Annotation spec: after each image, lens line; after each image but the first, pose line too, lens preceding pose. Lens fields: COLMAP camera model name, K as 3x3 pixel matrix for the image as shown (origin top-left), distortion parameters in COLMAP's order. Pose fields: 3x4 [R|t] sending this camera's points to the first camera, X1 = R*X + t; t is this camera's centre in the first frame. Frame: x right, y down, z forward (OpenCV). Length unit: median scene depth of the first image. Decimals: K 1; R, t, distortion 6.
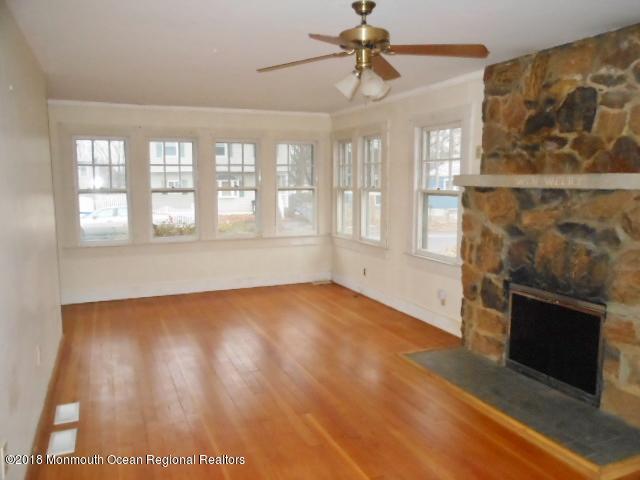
lens RADIAL K [[512.5, 0, 320.0], [0, 512.5, 240.0], [0, 0, 1]] dist [-0.071077, 0.000801]
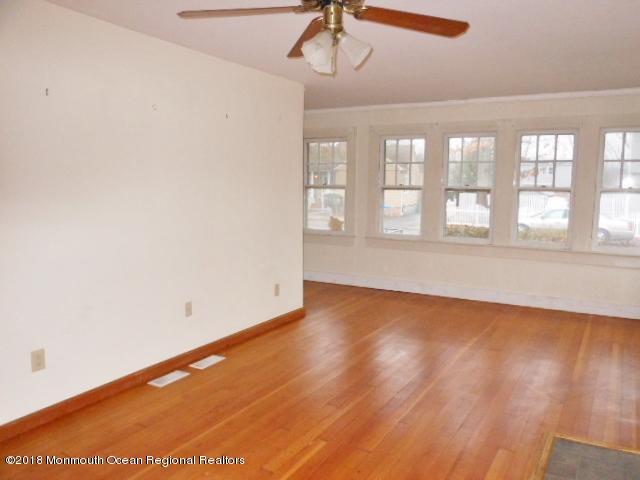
lens RADIAL K [[513.1, 0, 311.6], [0, 513.1, 237.5], [0, 0, 1]] dist [0.036836, -0.097659]
pose [[0.578528, 0.100048, -0.809504, 0.315979], [-0.101021, 0.993597, 0.050605, -0.026961], [0.809383, 0.052500, 0.584930, 0.210229]]
